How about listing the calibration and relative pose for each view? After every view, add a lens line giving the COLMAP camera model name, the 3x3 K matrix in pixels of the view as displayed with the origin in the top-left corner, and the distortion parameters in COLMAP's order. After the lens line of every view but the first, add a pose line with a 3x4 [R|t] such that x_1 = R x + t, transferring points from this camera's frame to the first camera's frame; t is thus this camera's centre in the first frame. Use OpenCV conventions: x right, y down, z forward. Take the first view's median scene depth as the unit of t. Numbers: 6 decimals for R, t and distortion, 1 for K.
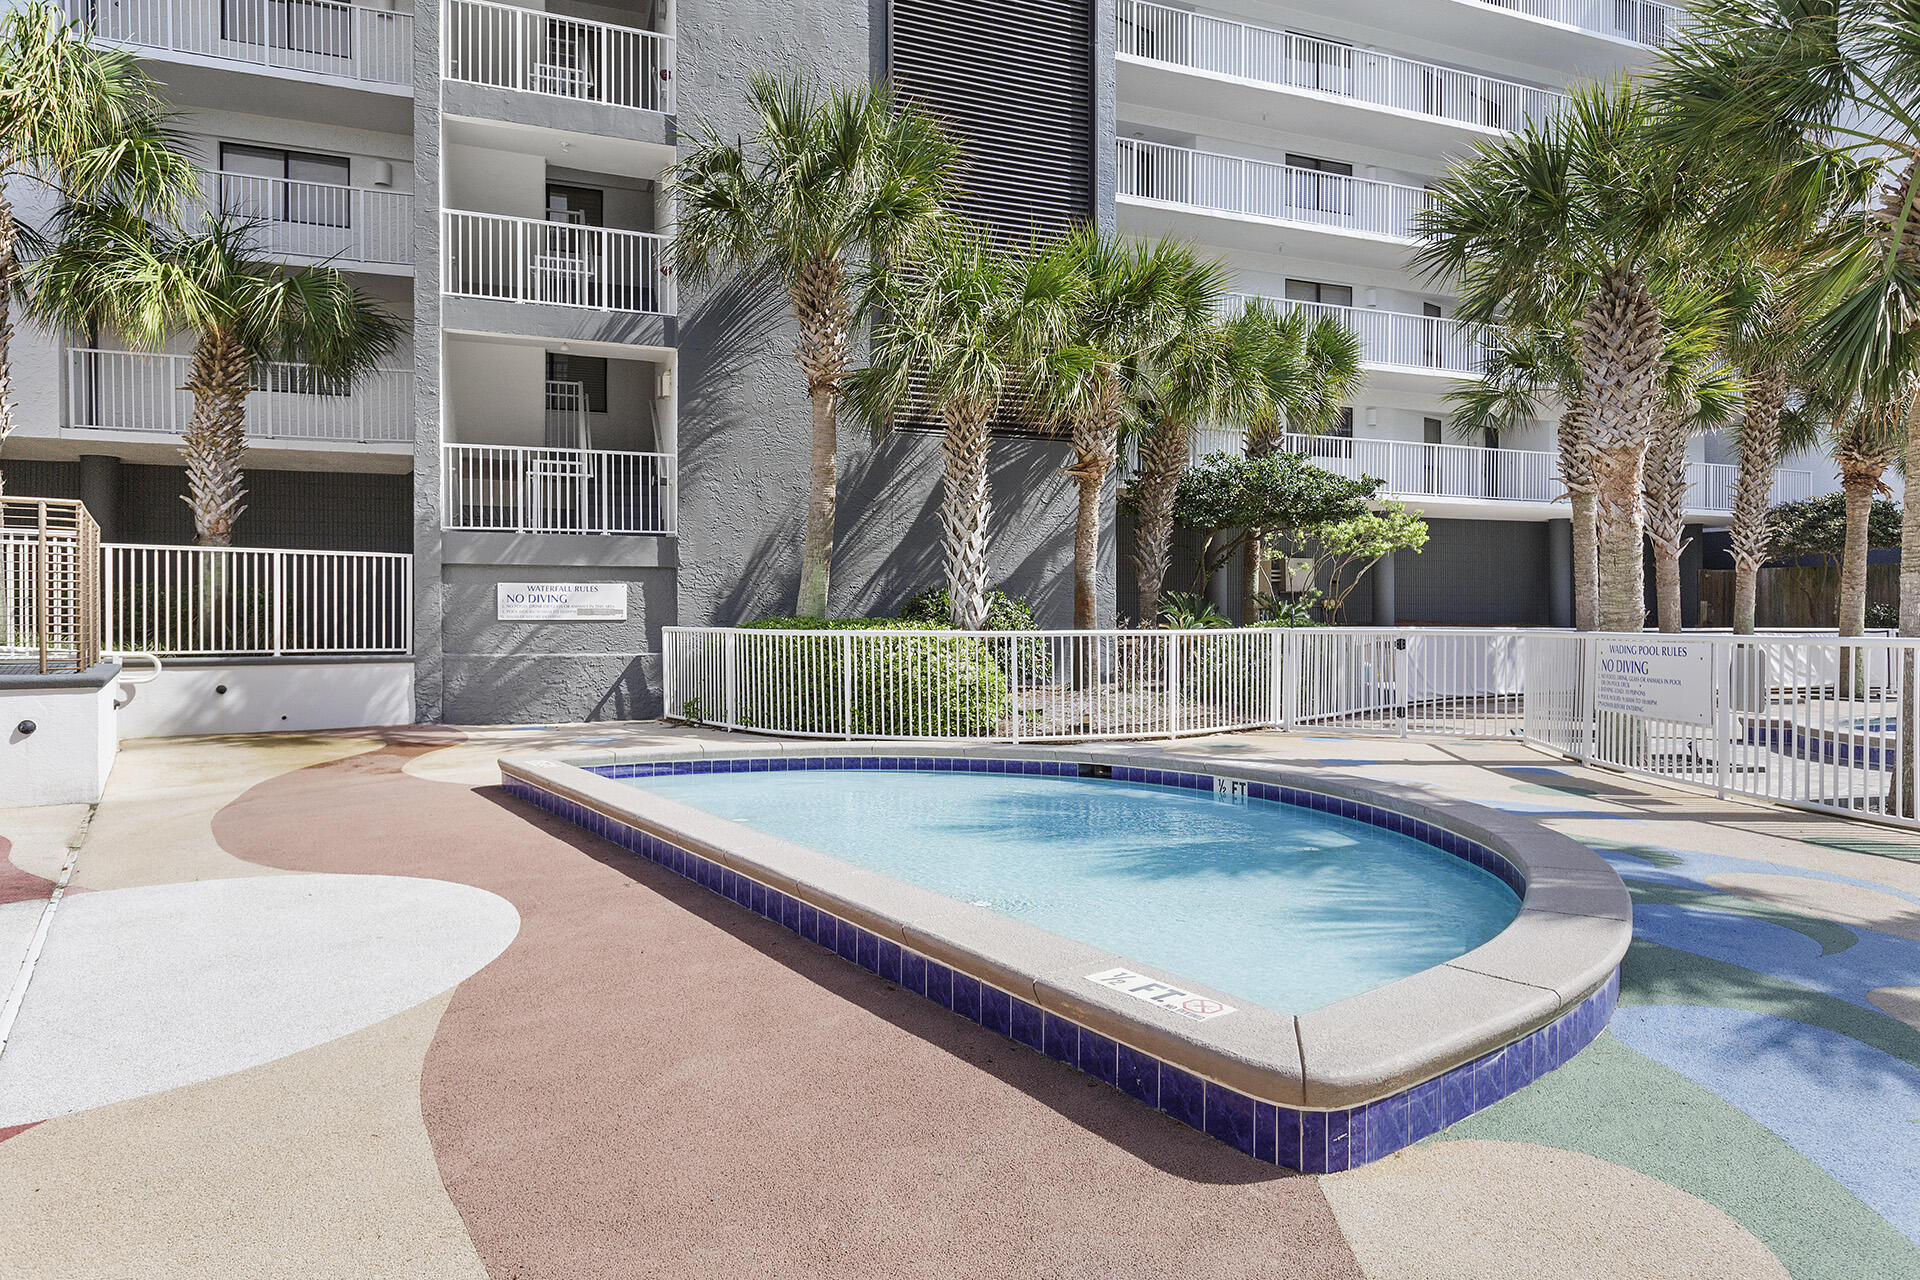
lens RADIAL K [[1209.8, 0, 959.6], [0, 1209.8, 636.4], [0, 0, 1]] dist [0.006003, 0.002279]
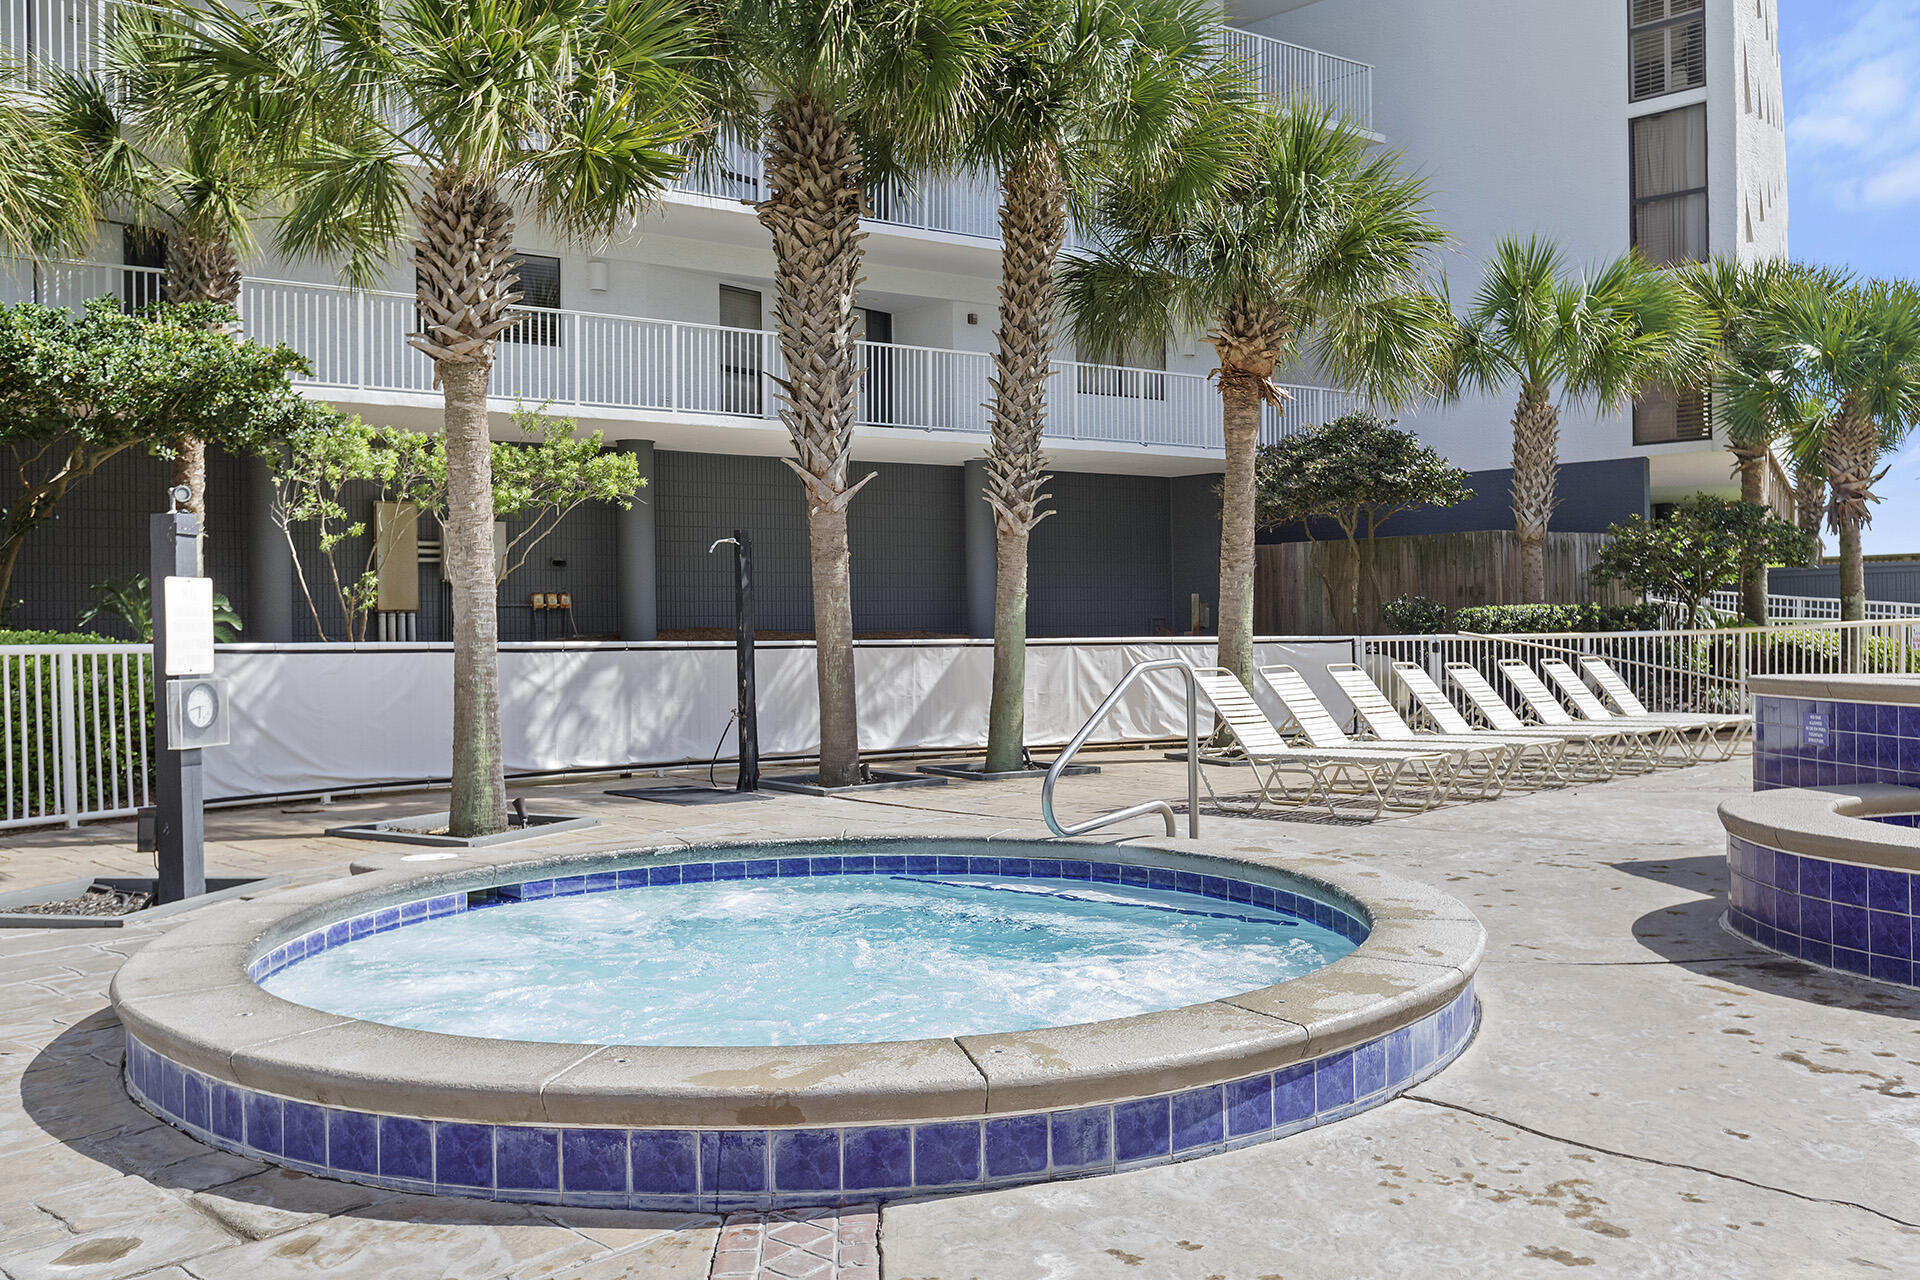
lens RADIAL K [[1601.1, 0, 960.2], [0, 1601.1, 648.3], [0, 0, 1]] dist [0.001096, 0.003102]
pose [[0.988240, -0.006427, 0.152776, 0.490959], [0.006258, 0.999979, 0.001583, -0.003639], [-0.152783, -0.000608, 0.988260, 0.267928]]
